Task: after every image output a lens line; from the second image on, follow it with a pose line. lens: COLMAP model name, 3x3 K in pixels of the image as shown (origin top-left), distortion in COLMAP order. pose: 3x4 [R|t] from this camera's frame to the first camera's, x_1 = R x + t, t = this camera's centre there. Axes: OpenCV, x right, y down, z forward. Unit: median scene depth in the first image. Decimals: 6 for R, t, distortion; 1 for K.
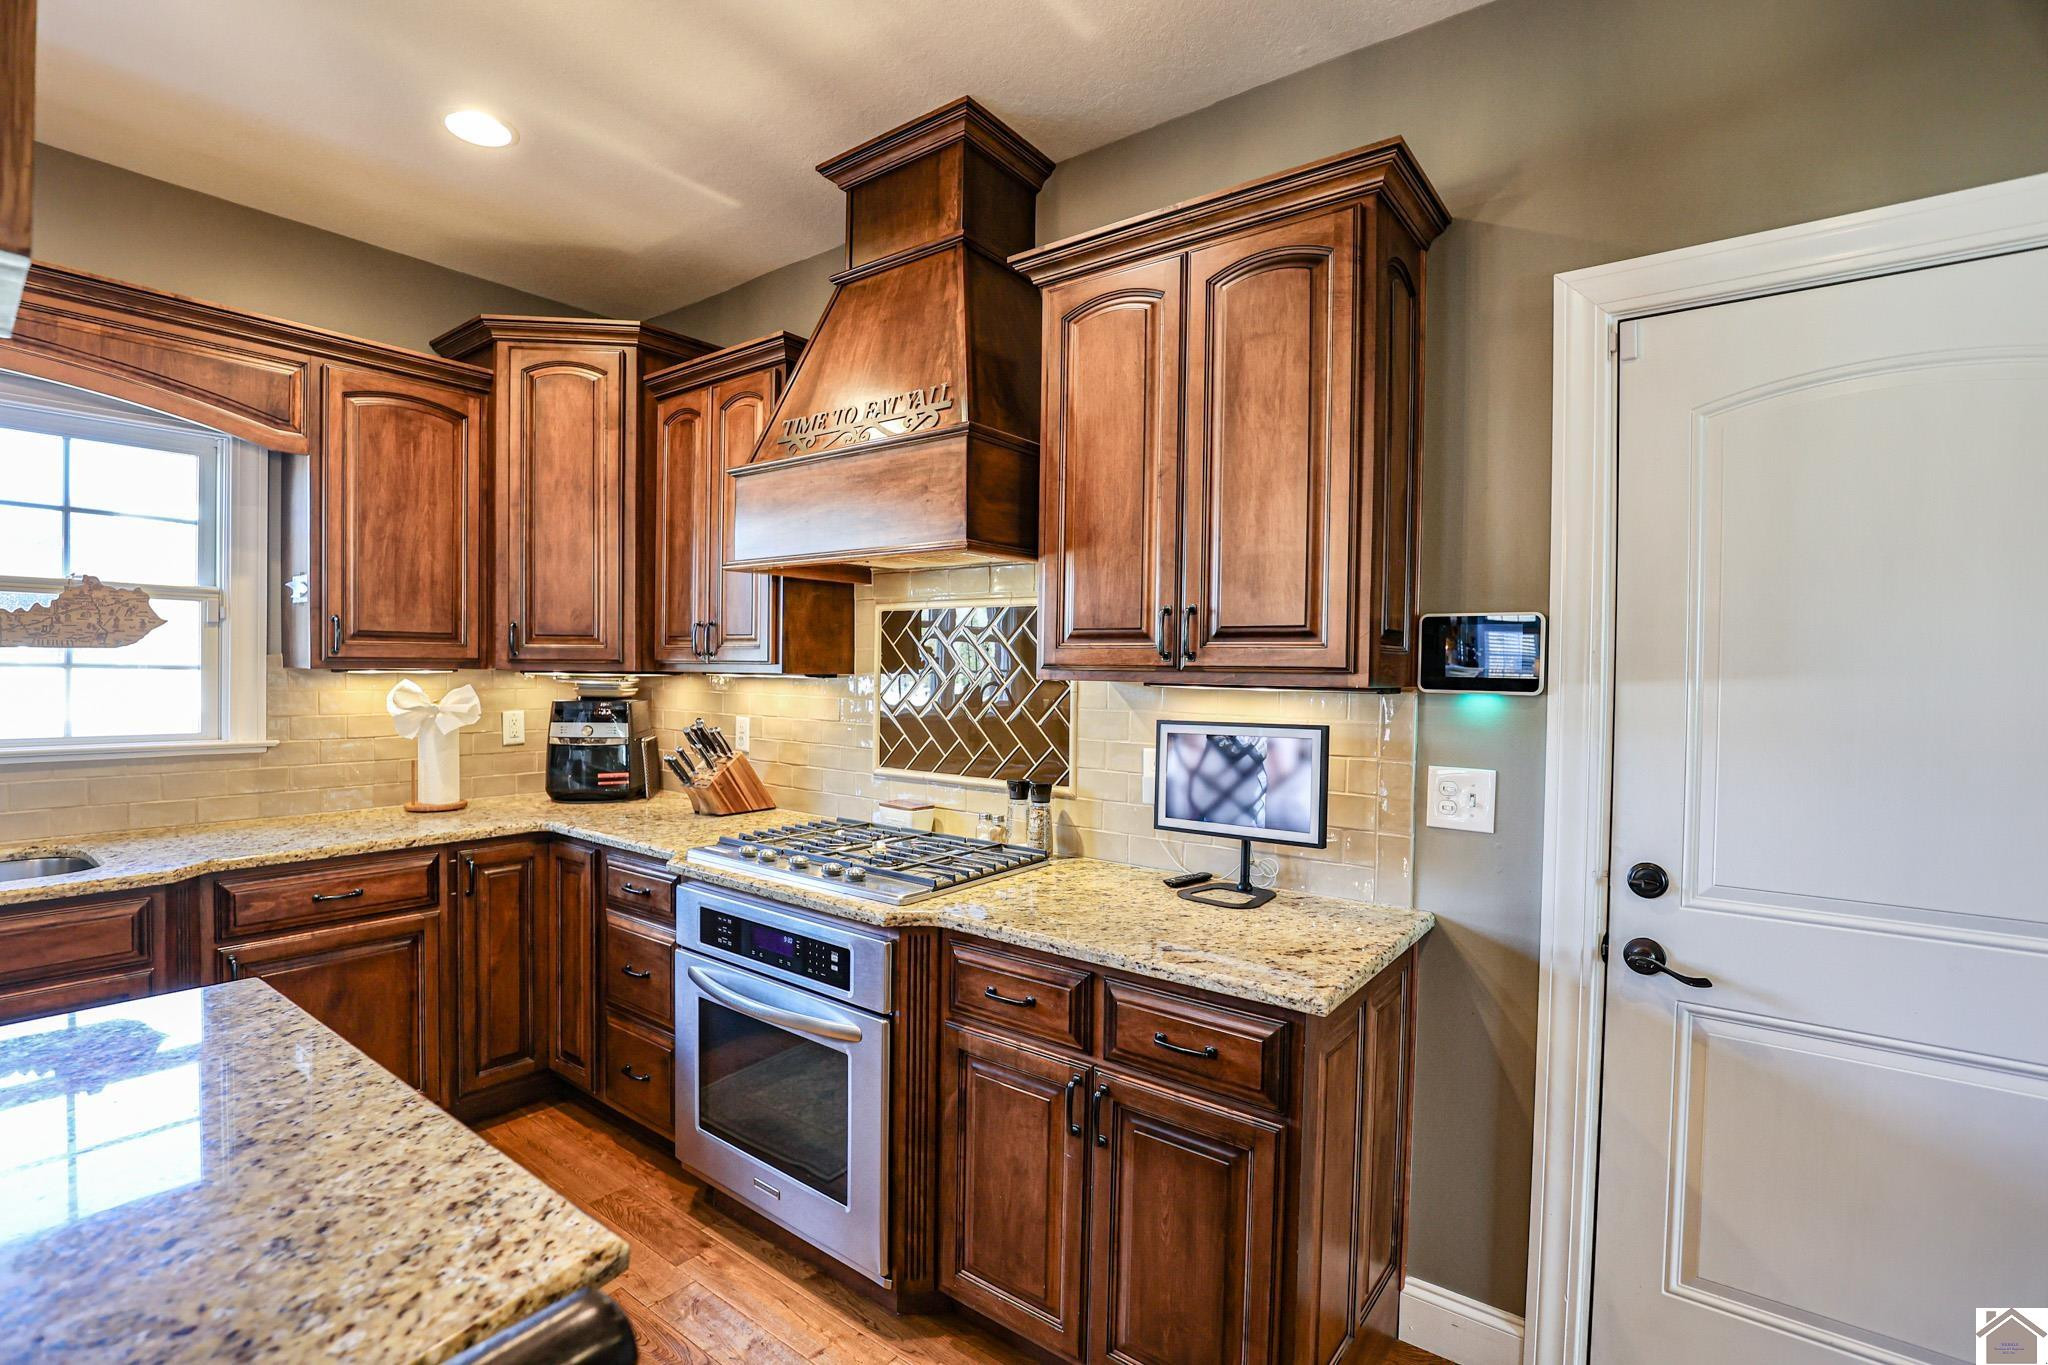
lens RADIAL K [[940.1, 0, 1024.4], [0, 940.1, 687.0], [0, 0, 1]] dist [-0.021423, 0.000073]
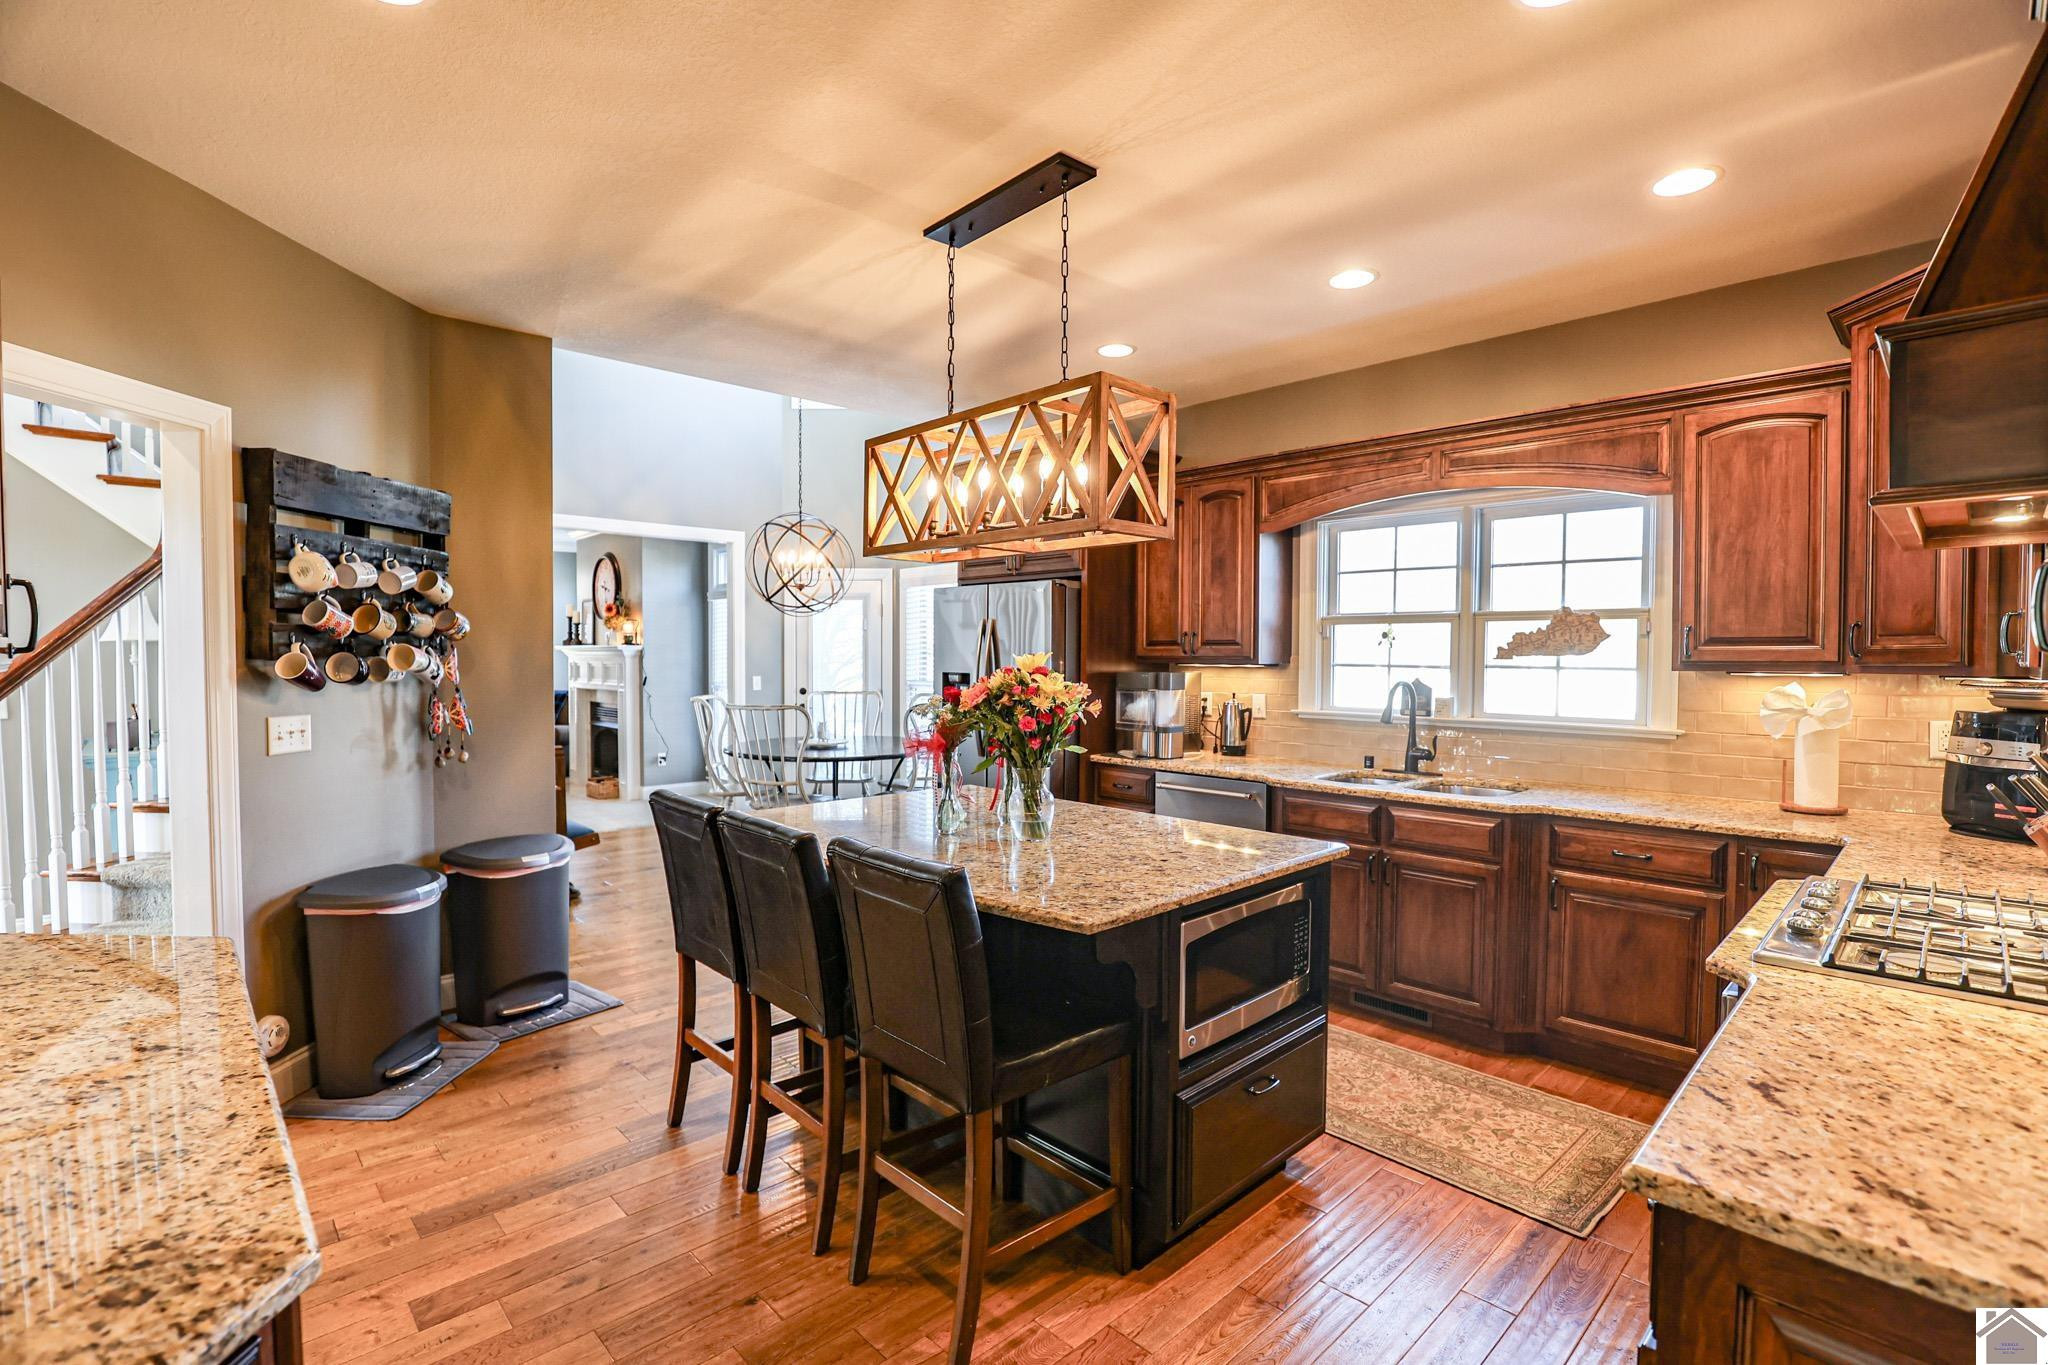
lens RADIAL K [[940.1, 0, 1022.6], [0, 940.1, 676.4], [0, 0, 1]] dist [-0.021423, 0.000073]
pose [[-0.153444, 0.009123, -0.988115, 0.534738], [-0.025342, 0.999592, 0.013164, -0.006882], [0.987832, 0.027061, -0.153150, 0.342373]]
